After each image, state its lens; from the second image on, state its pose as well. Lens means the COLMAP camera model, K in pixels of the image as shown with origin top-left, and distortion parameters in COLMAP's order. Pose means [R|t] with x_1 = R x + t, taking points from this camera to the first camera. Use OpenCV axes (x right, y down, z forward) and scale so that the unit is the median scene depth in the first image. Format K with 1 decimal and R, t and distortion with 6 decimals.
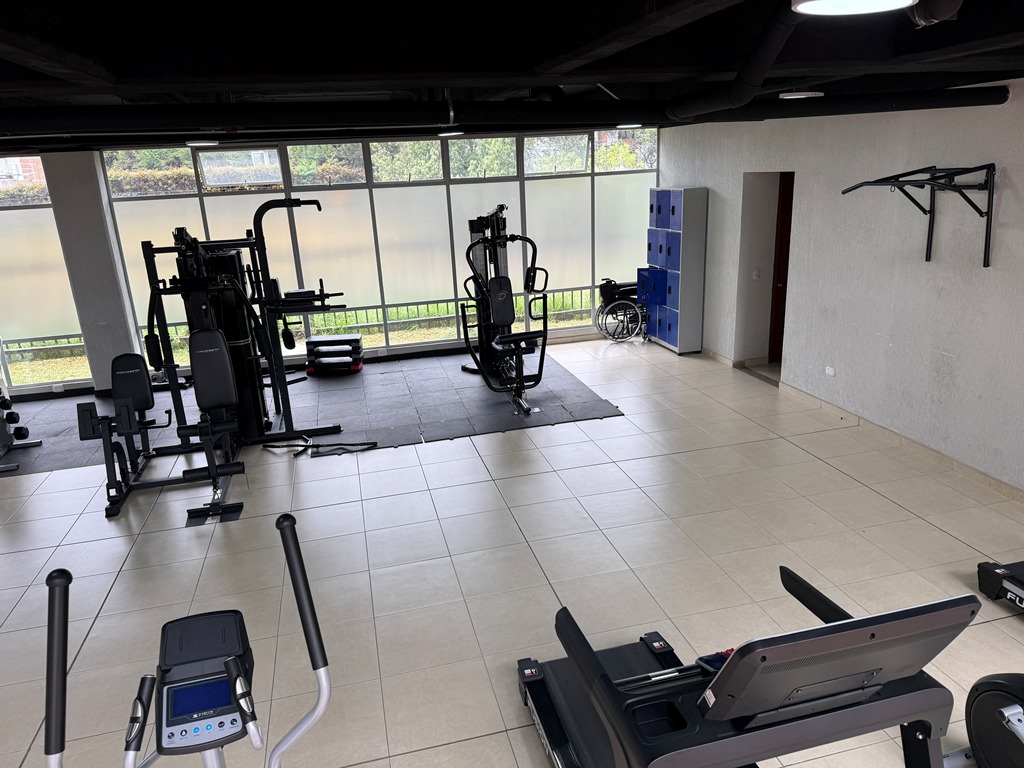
lens RADIAL K [[689.6, 0, 506.4], [0, 689.6, 385.7], [0, 0, 1]] dist [0.094096, -0.128817]
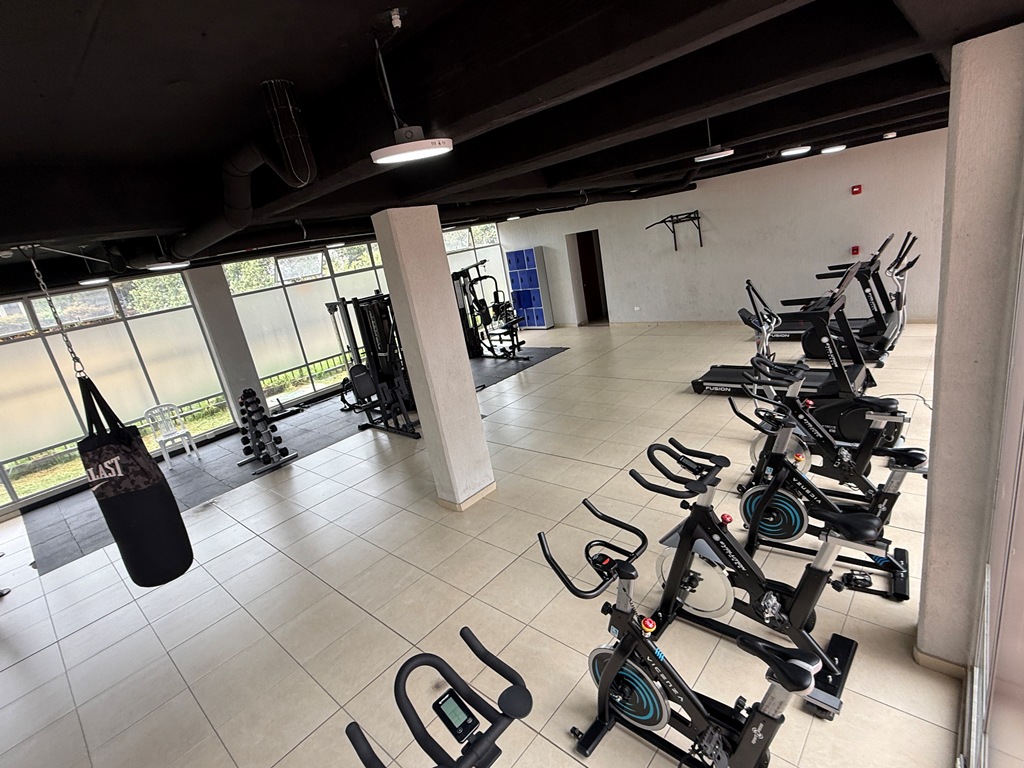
lens RADIAL K [[498.9, 0, 492.3], [0, 498.9, 382.2], [0, 0, 1]] dist [-0.028619, -0.000051]
pose [[0.836945, -0.242119, 0.490818, -0.794624], [0.285602, 0.958241, -0.014313, 0.096981], [-0.466856, 0.152158, 0.871145, -0.173317]]
